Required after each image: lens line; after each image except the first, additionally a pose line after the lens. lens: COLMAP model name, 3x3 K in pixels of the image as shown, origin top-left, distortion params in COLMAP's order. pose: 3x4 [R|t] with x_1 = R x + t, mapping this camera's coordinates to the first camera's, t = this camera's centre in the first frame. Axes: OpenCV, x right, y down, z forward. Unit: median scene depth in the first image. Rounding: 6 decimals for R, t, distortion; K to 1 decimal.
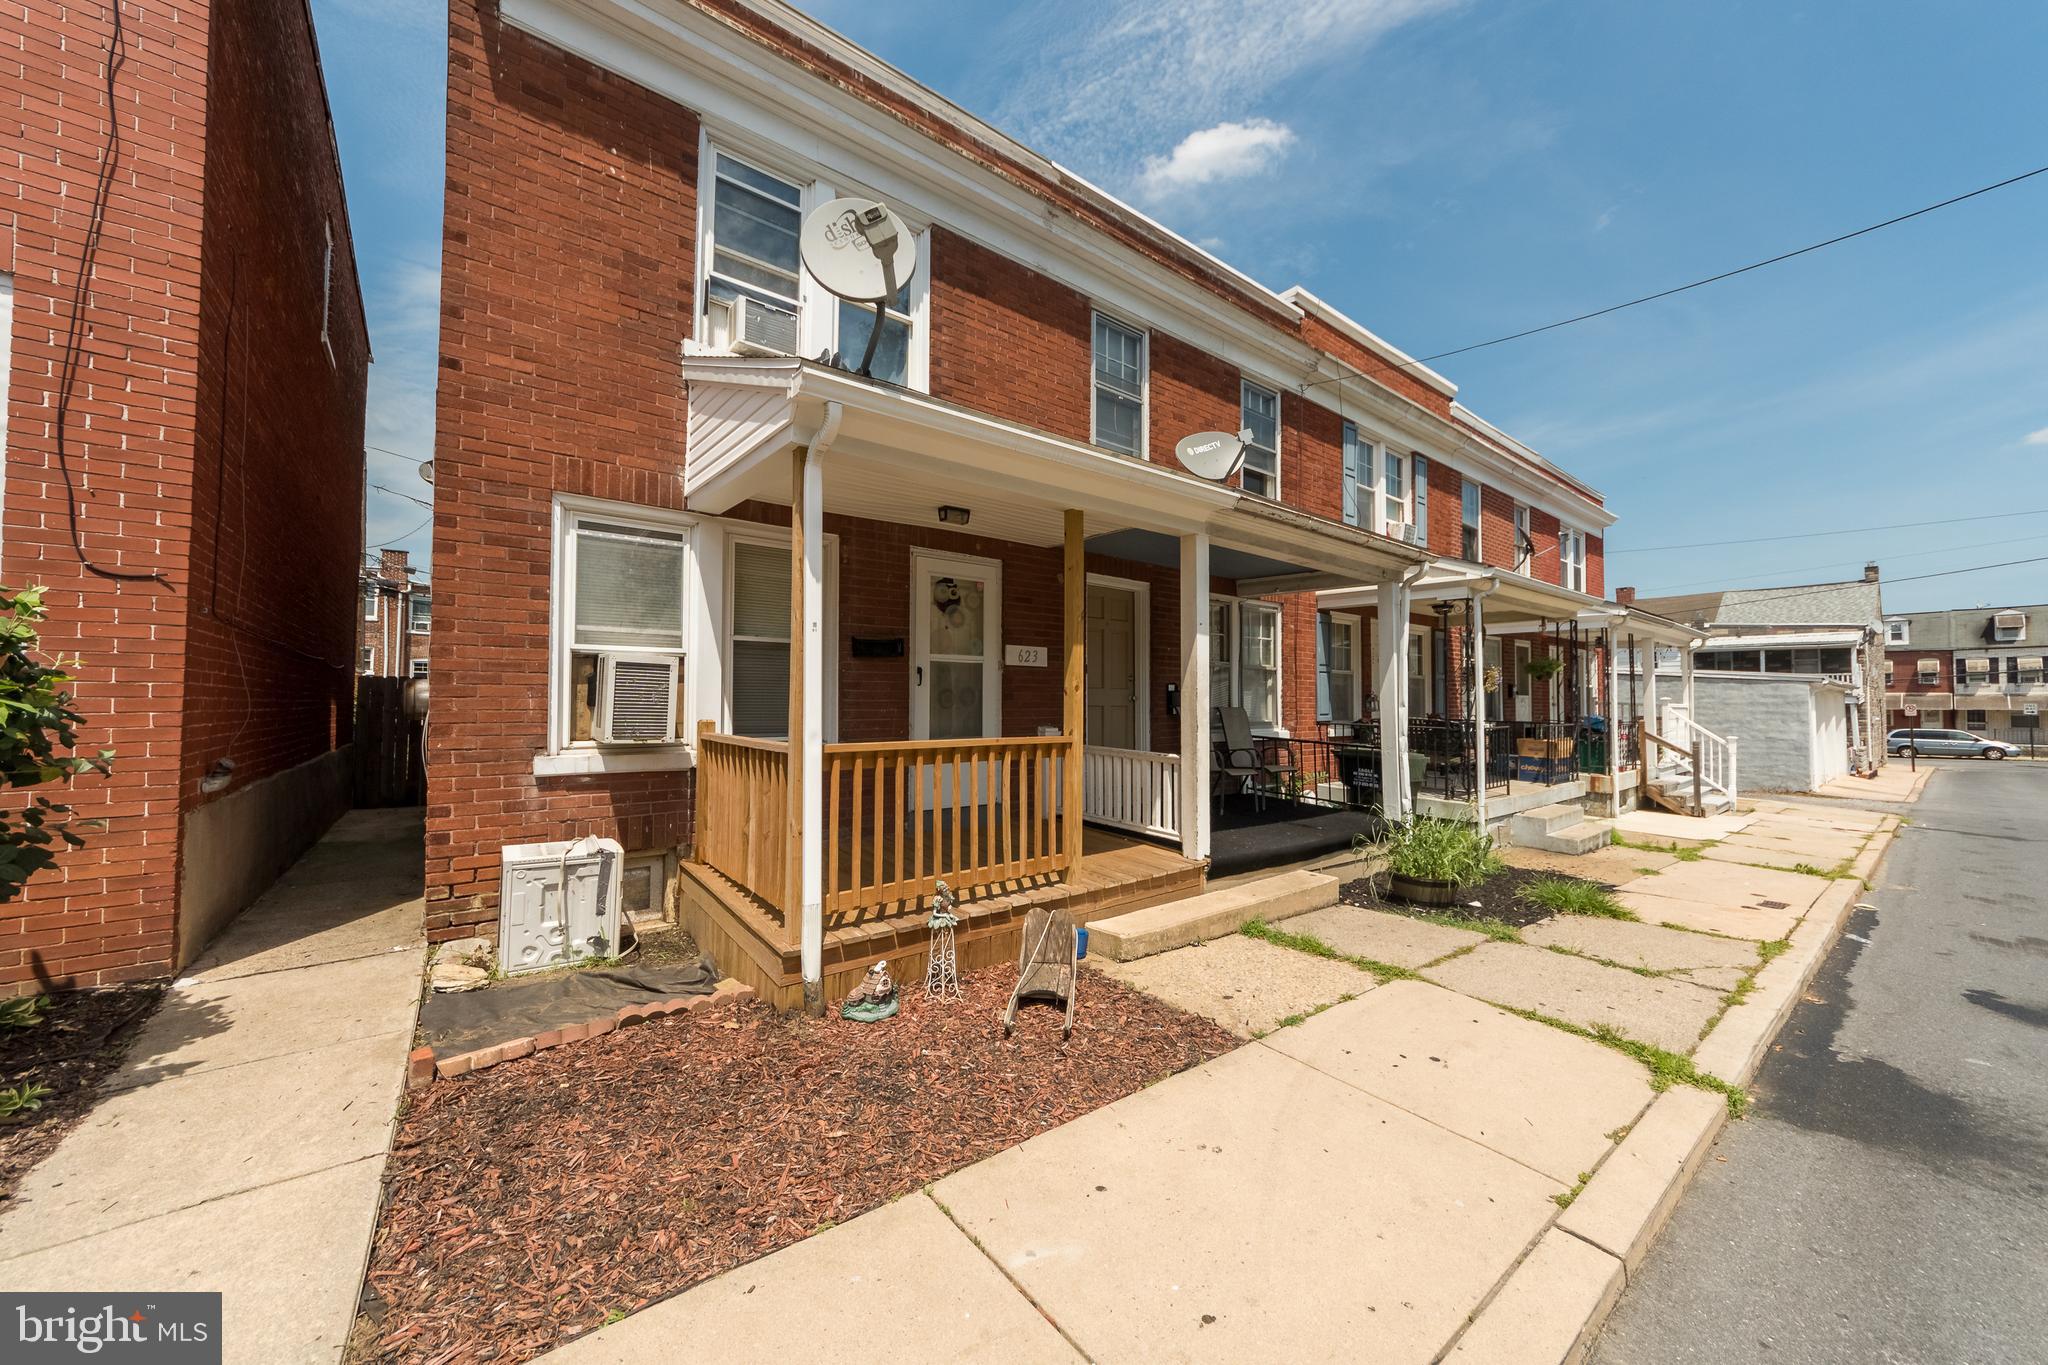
lens RADIAL K [[726.1, 0, 1005.5], [0, 726.1, 673.2], [0, 0, 1]] dist [-0.010775, 0.004565]
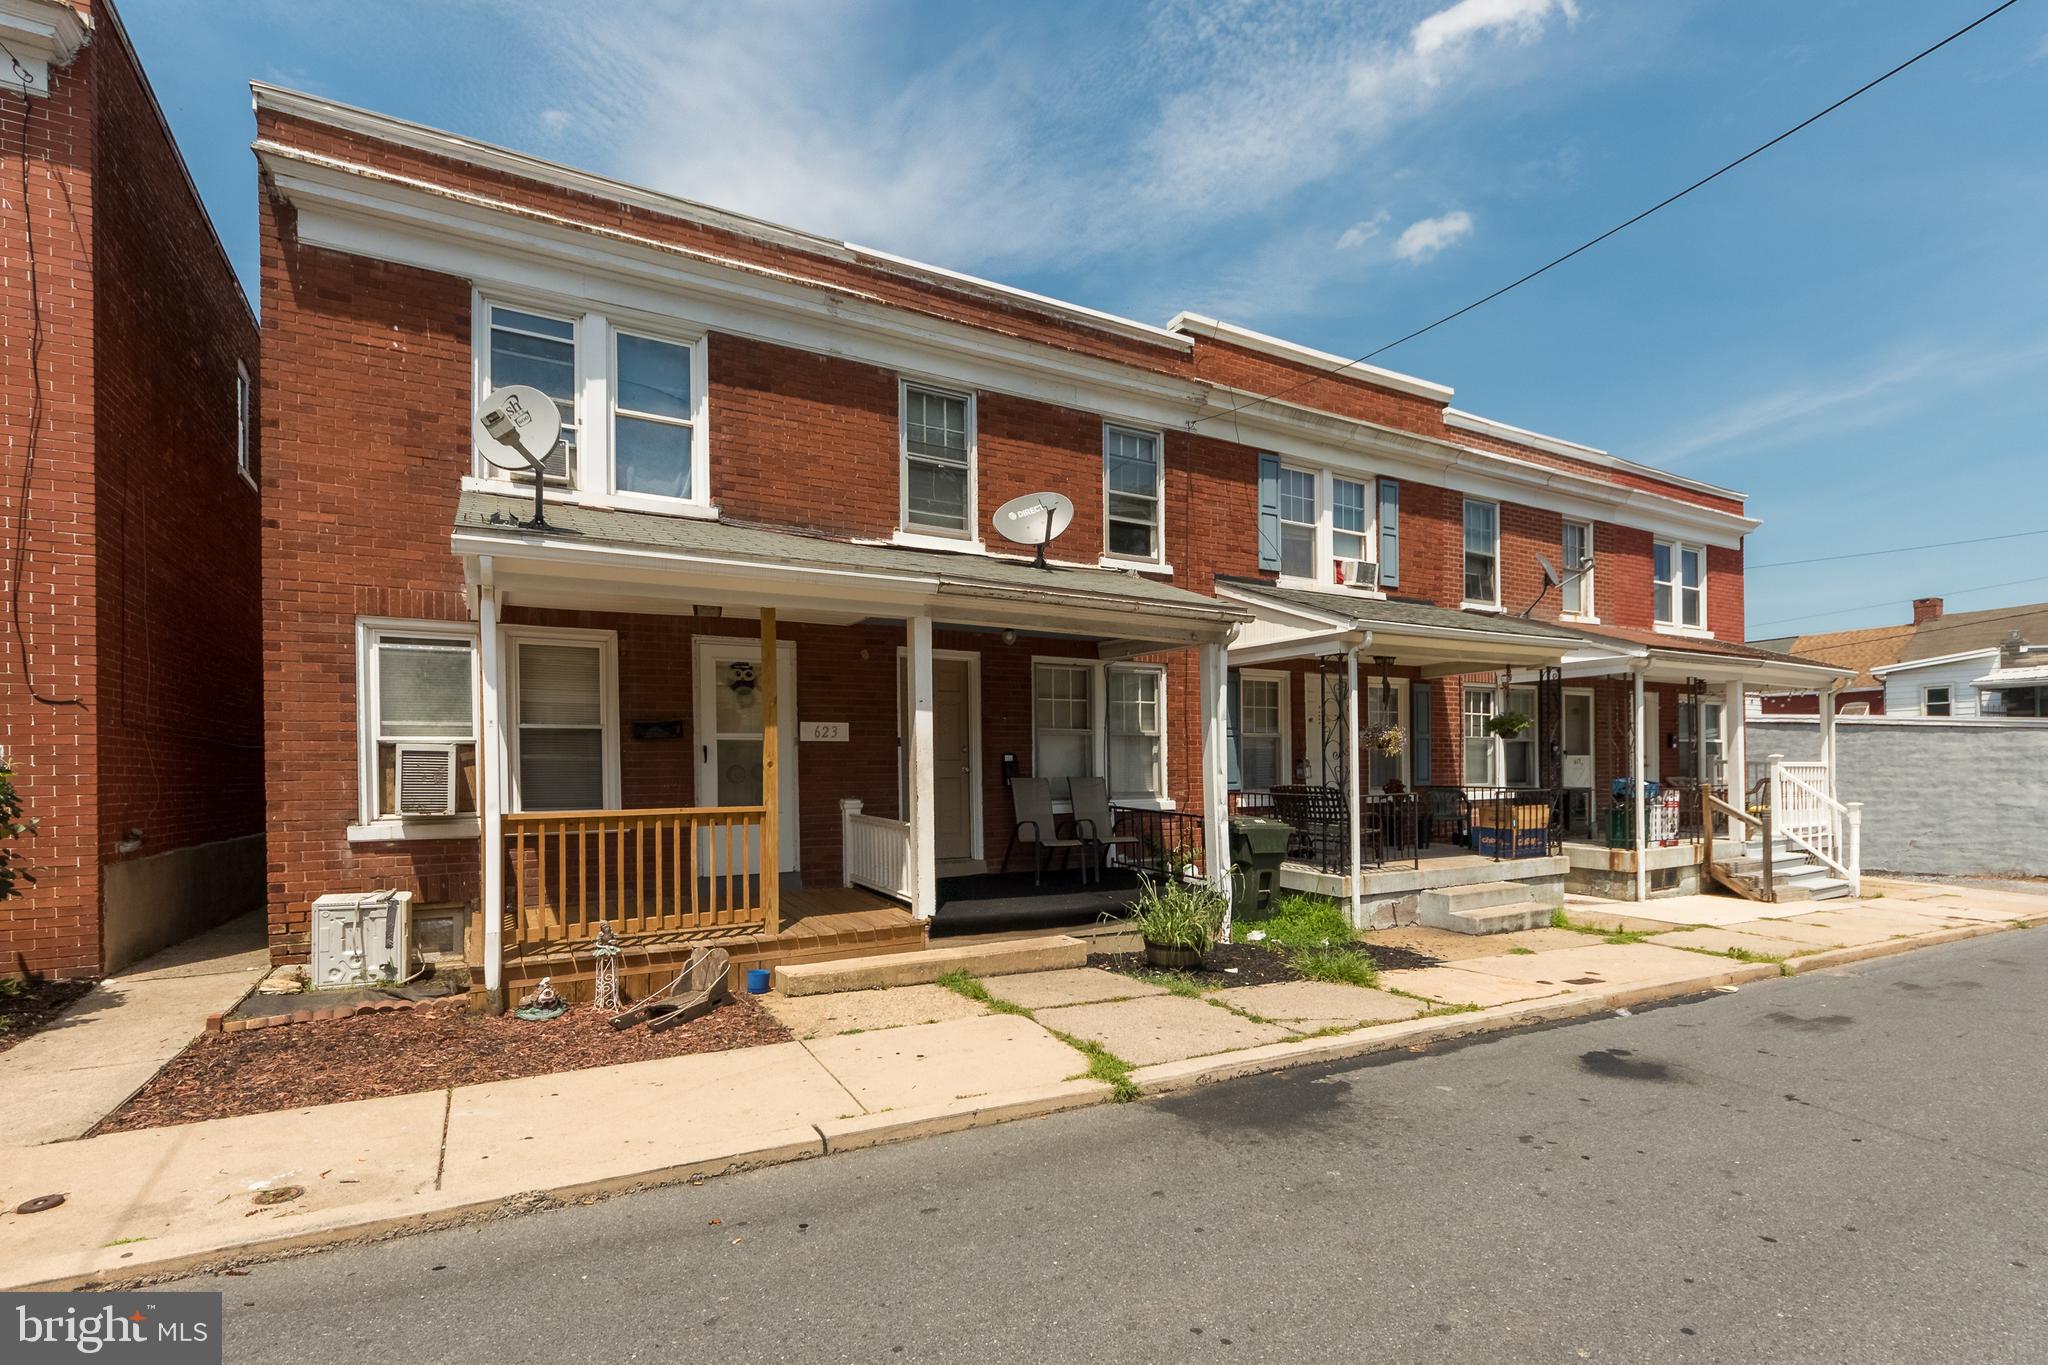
lens RADIAL K [[911.8, 0, 985.0], [0, 911.8, 764.4], [0, 0, 1]] dist [-0.001454, -0.000584]
pose [[0.986252, -0.018608, -0.164199, 0.619785], [0.023538, 0.999327, 0.028126, -0.010776], [0.163565, -0.031604, 0.986026, -0.340454]]
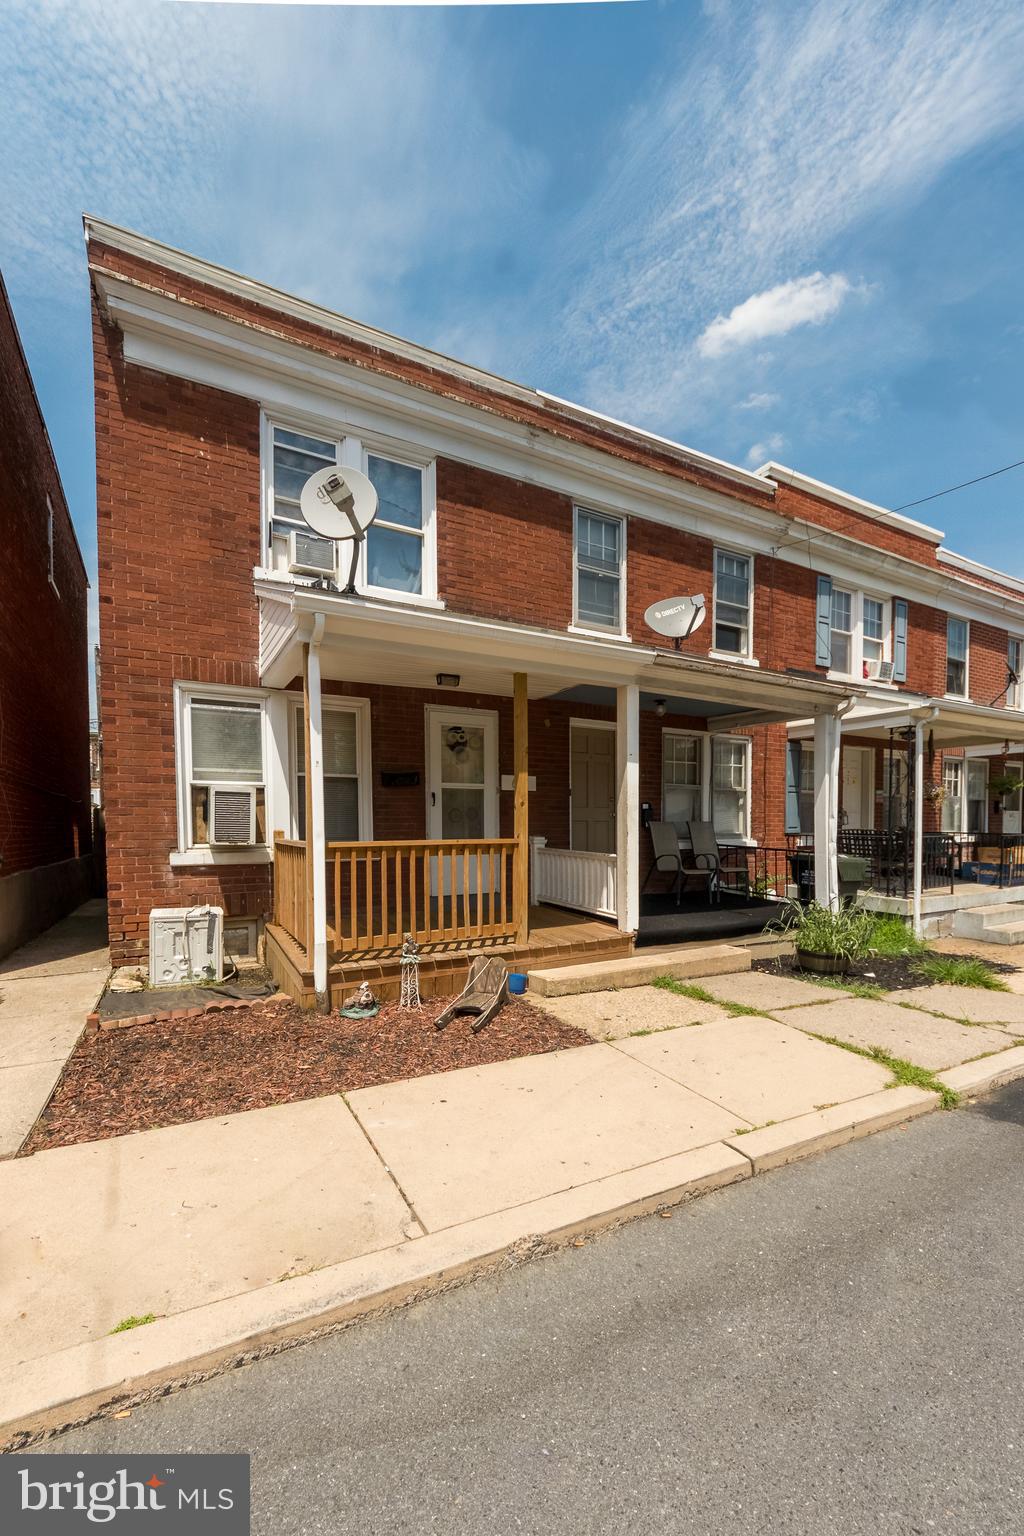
lens RADIAL K [[602.4, 0, 485.1], [0, 602.4, 840.2], [0, 0, 1]] dist [-0.000400, -0.000019]
pose [[0.985344, -0.005523, -0.170488, 0.205113], [0.016270, 0.997962, 0.061703, 0.015546], [0.169800, -0.063572, 0.983426, -0.135838]]
